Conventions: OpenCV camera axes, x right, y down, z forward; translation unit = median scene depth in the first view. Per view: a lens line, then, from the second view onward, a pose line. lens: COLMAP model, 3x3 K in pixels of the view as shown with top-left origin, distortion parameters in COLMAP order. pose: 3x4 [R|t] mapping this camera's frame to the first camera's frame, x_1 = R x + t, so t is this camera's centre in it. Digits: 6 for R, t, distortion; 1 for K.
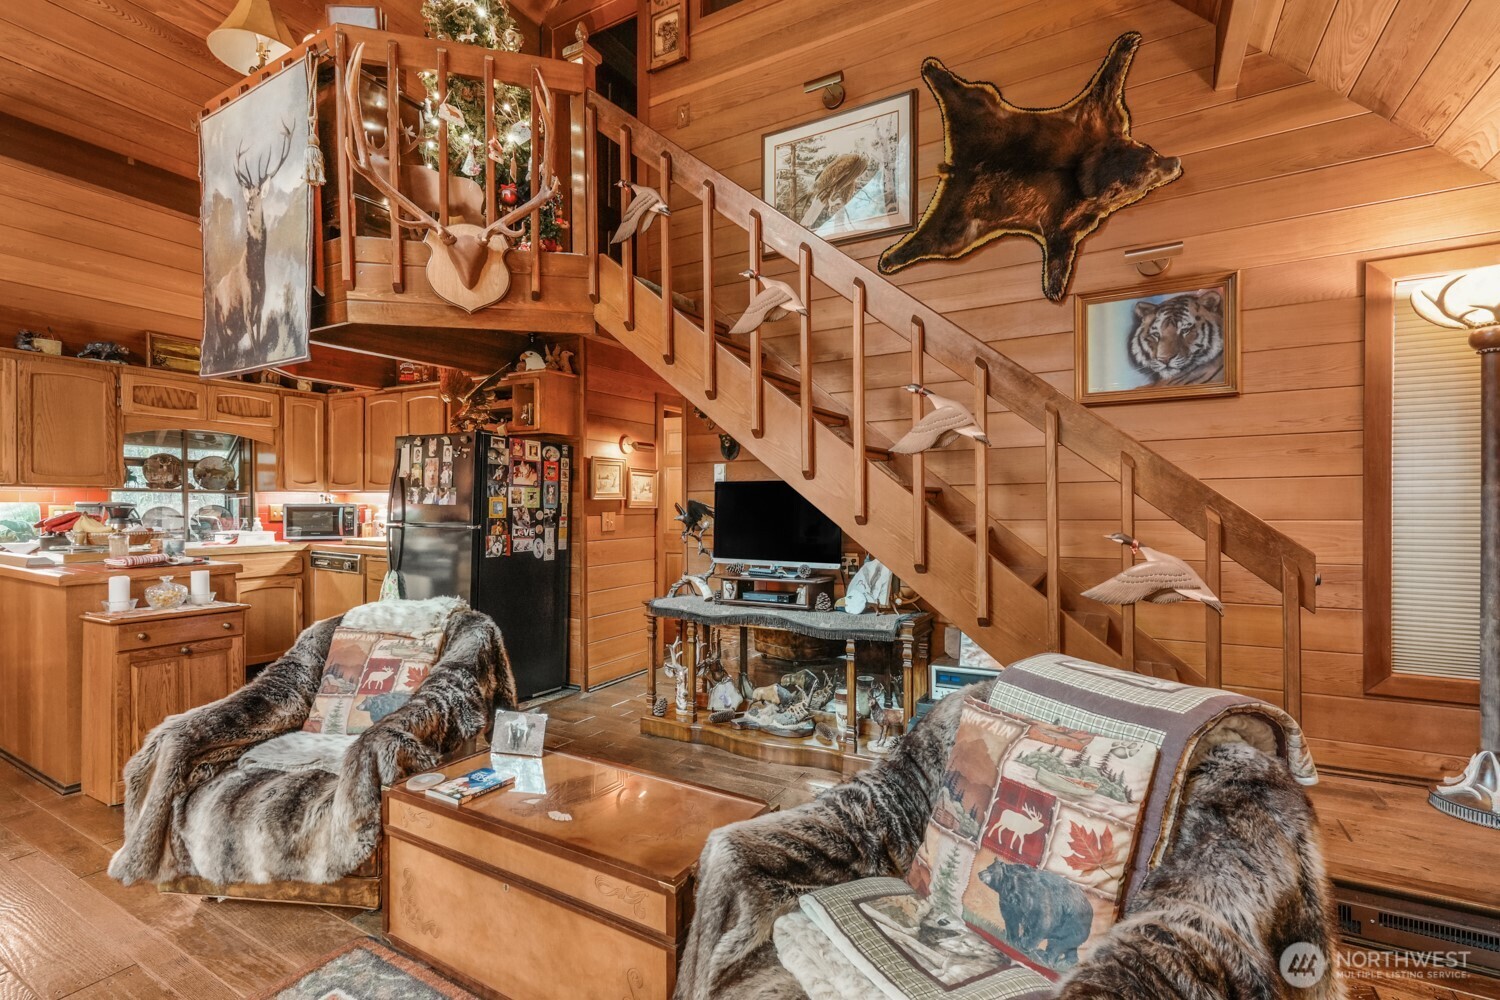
lens RADIAL K [[674.9, 0, 750.0], [0, 674.9, 514.5], [0, 0, 1]] dist [-0.002649, -0.000309]
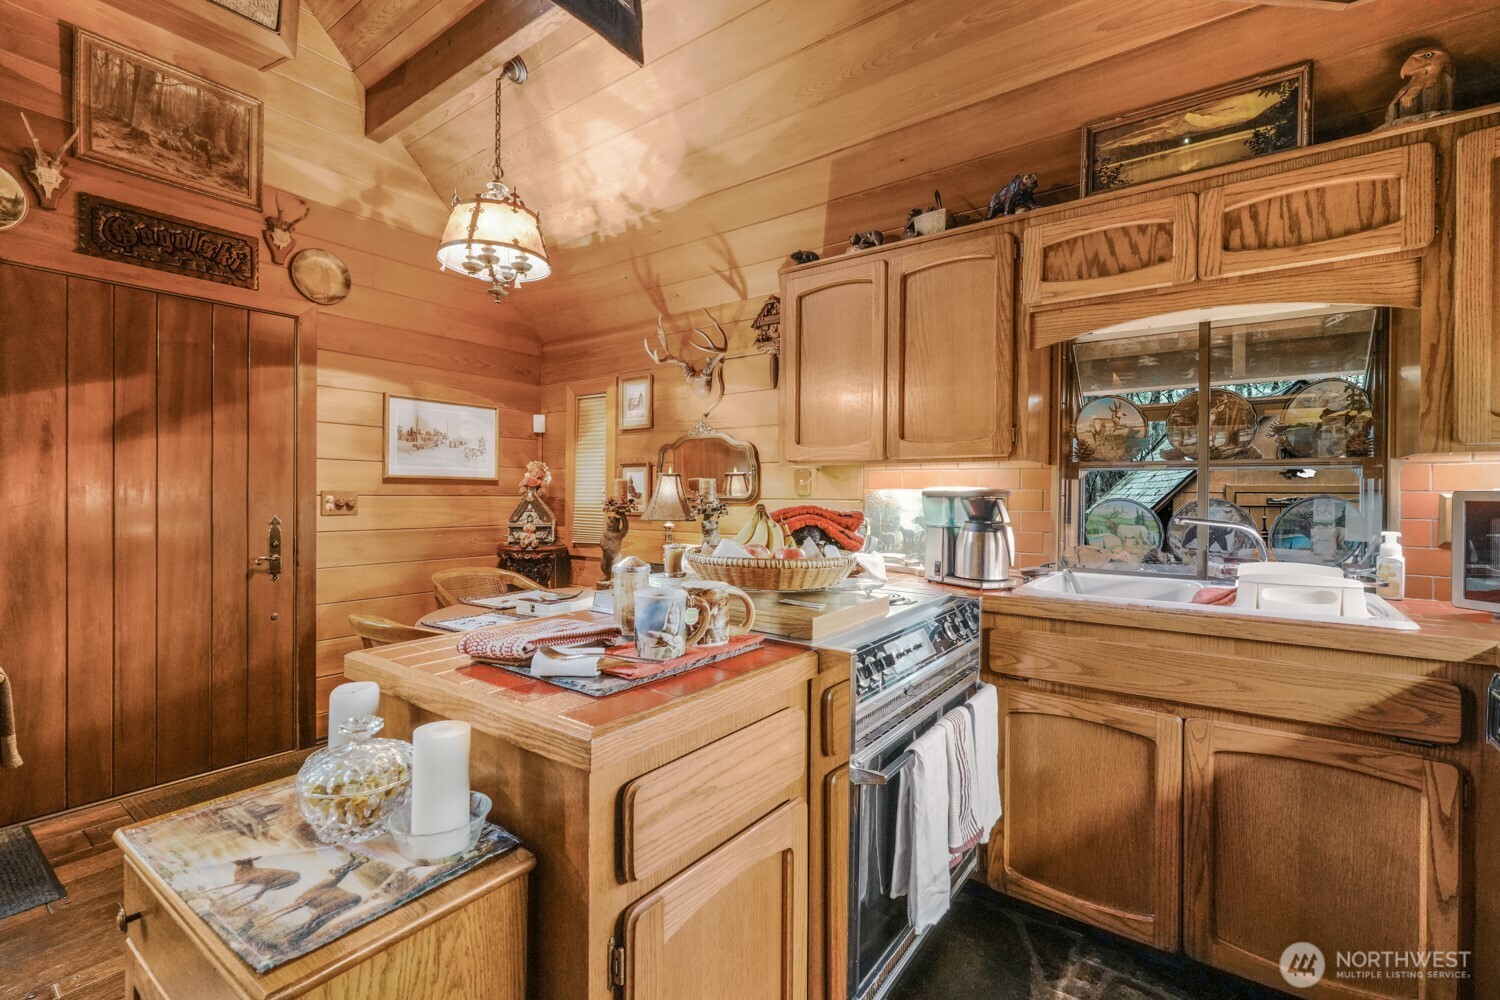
lens RADIAL K [[658.3, 0, 747.9], [0, 658.3, 494.8], [0, 0, 1]] dist [0.000649, 0.000579]
pose [[-0.121572, 0.001934, -0.992581, -0.530498], [-0.018591, 0.999818, 0.004225, -0.014177], [0.992408, 0.018967, -0.121514, 1.074860]]
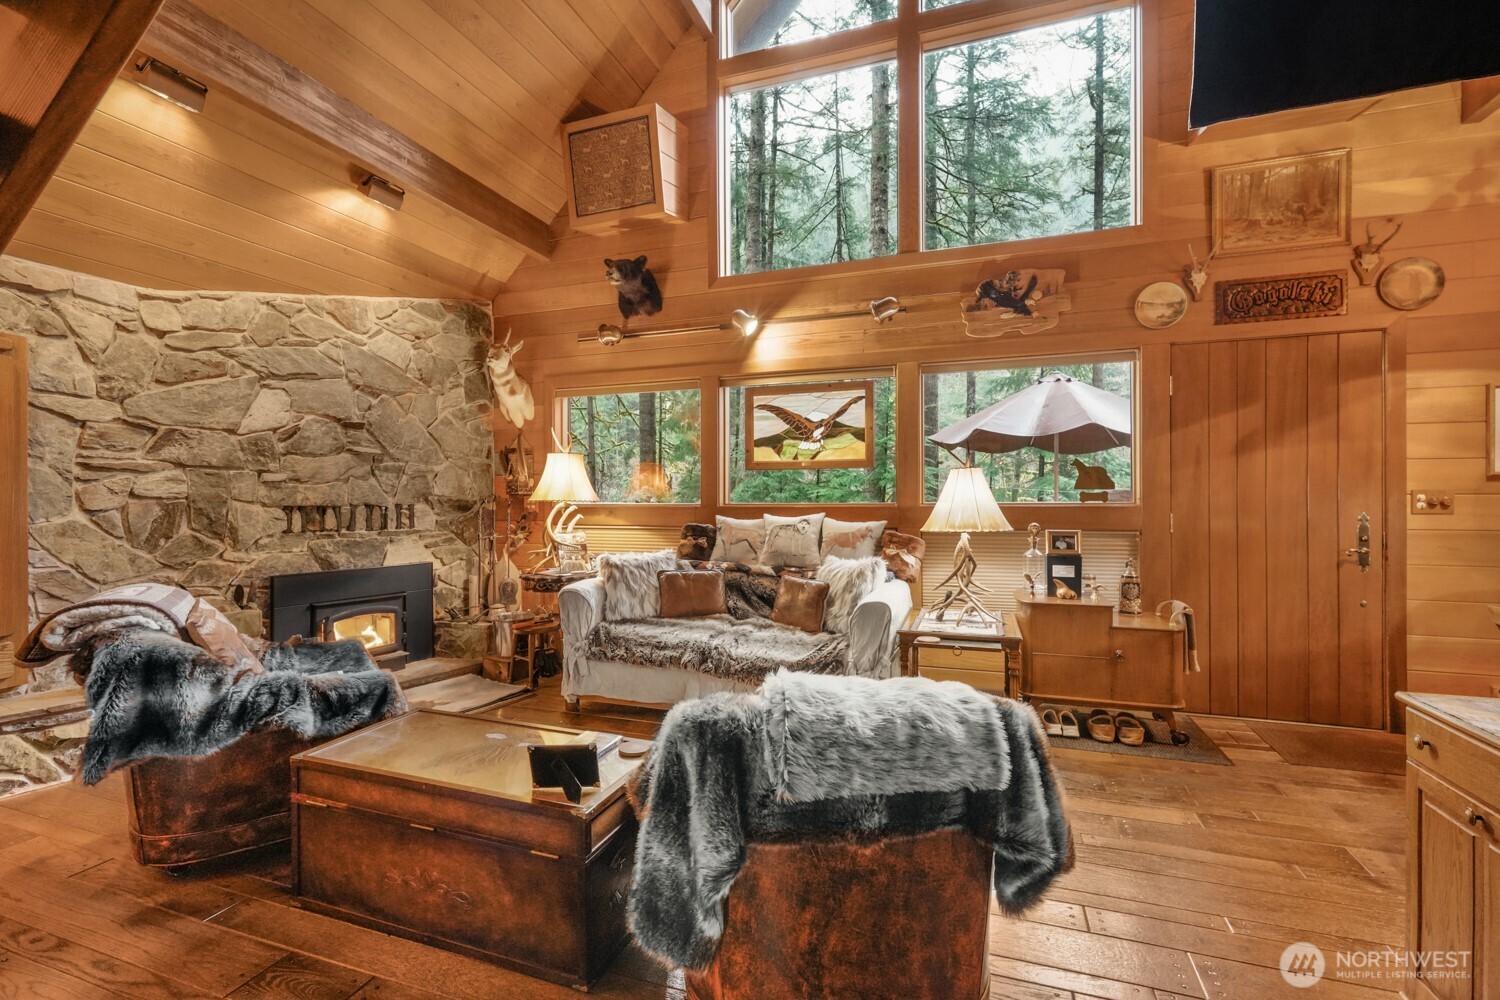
lens RADIAL K [[662.5, 0, 750.1], [0, 662.5, 499.1], [0, 0, 1]] dist [-0.000662, 0.000479]
pose [[-0.984751, 0.003526, -0.173933, -0.266357], [0.001027, 0.999895, 0.014454, -0.006831], [0.173966, 0.014055, -0.984651, 1.147727]]
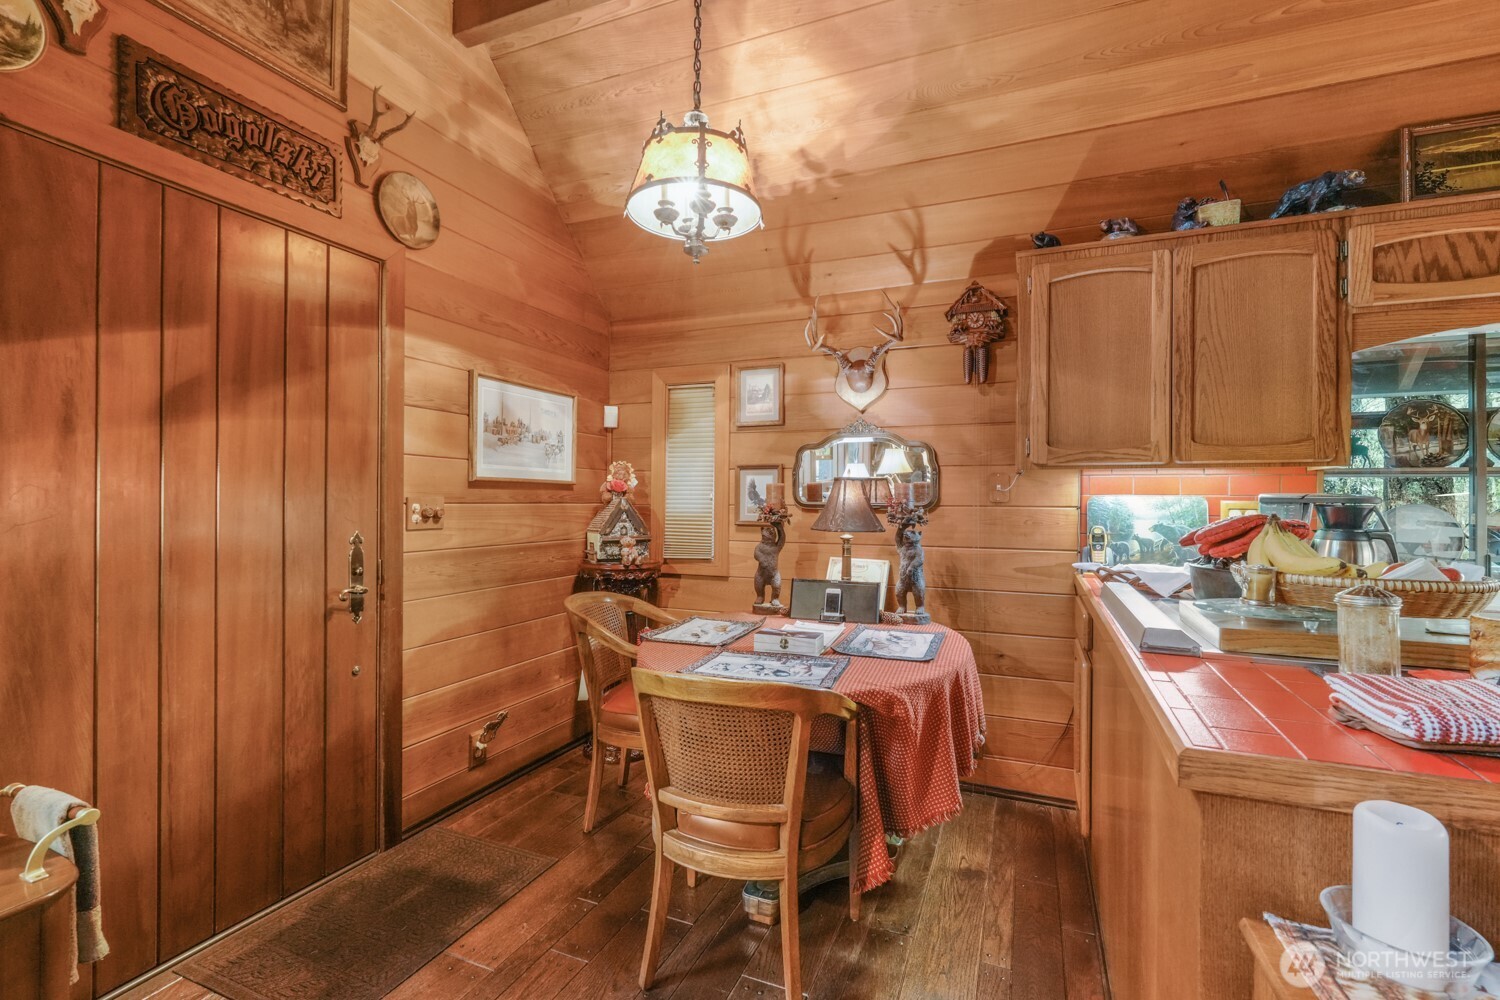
lens RADIAL K [[665.7, 0, 751.2], [0, 665.7, 496.9], [0, 0, 1]] dist [0.000934, 0.000269]
pose [[0.118688, -0.002576, -0.992928, -0.638676], [-0.017337, 0.999839, -0.004666, -0.008471], [0.992780, 0.017768, 0.118624, 0.651380]]
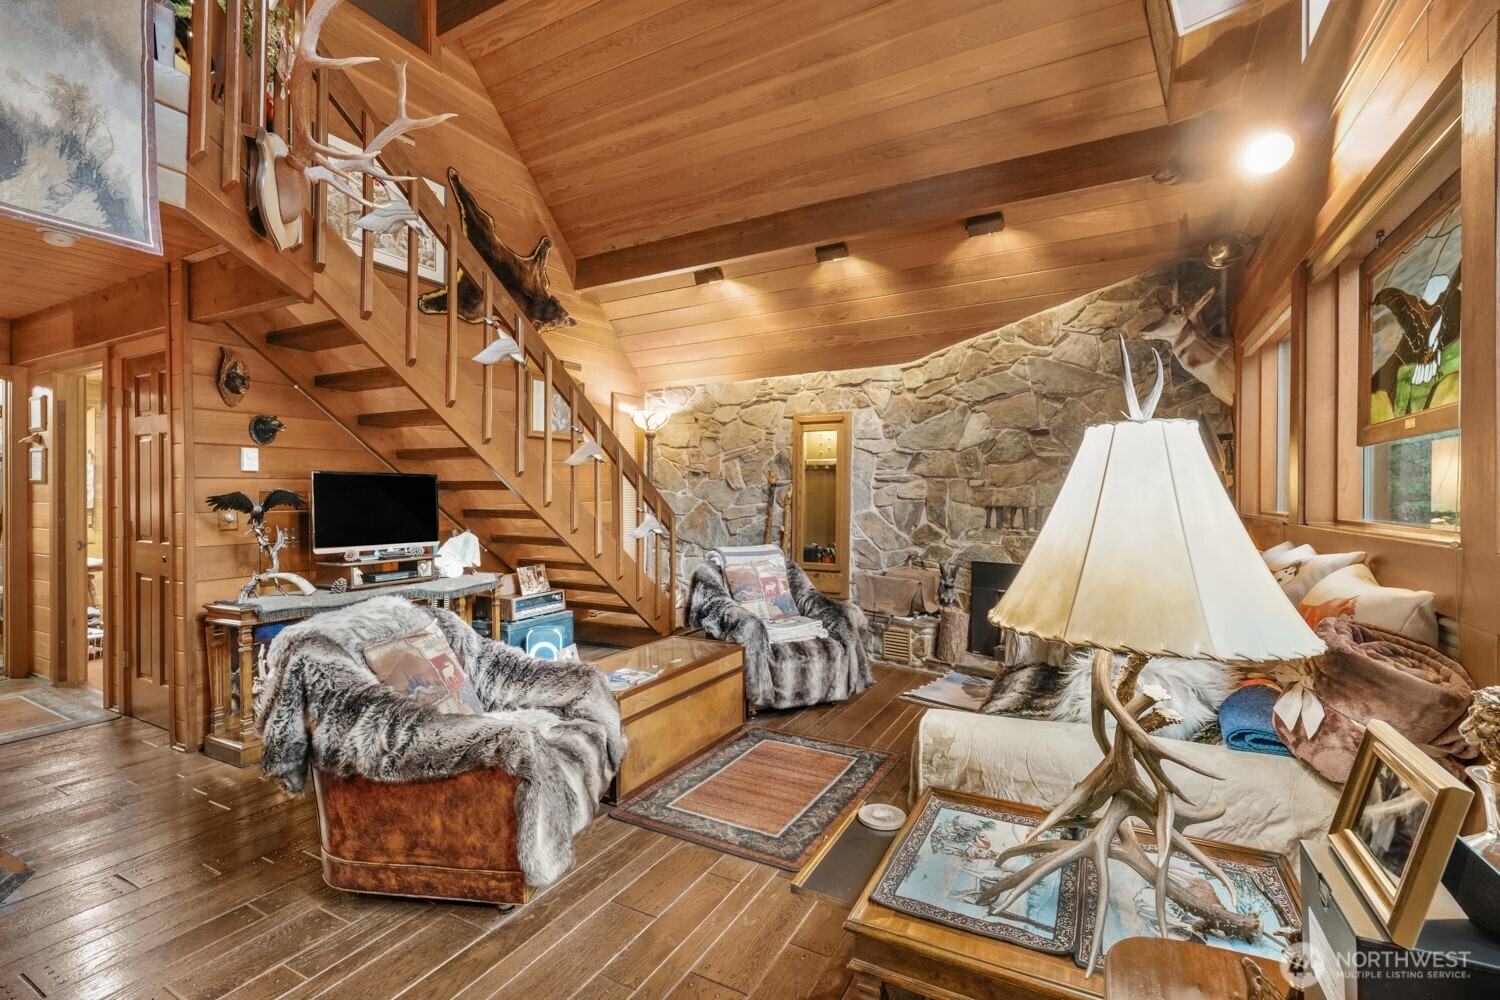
lens RADIAL K [[662.5, 0, 750.1], [0, 662.5, 499.1], [0, 0, 1]] dist [-0.000662, 0.000479]
pose [[-0.011798, -0.006843, 0.999907, -1.069454], [0.009860, 0.999927, 0.006960, -0.008335], [-0.999882, 0.009941, -0.011730, 0.406890]]
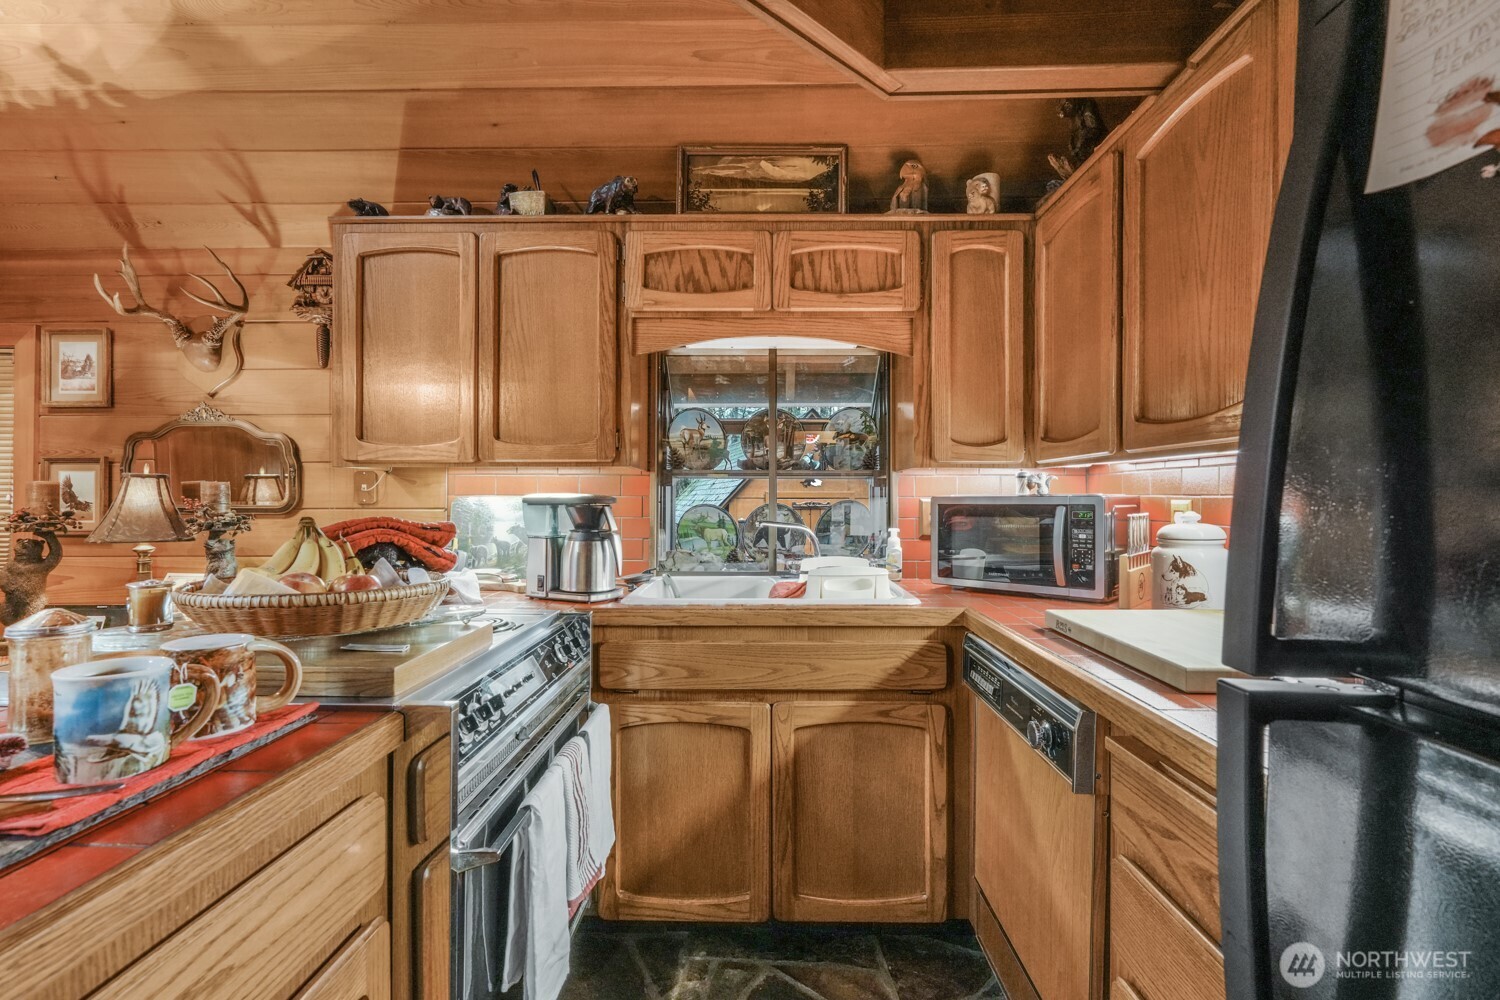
lens RADIAL K [[662.5, 0, 750.1], [0, 662.5, 499.1], [0, 0, 1]] dist [-0.000662, 0.000479]
pose [[0.475405, -0.002577, -0.879763, -0.582893], [-0.011027, 0.999900, -0.008888, -0.014415], [0.879698, 0.013926, 0.475329, 1.065799]]
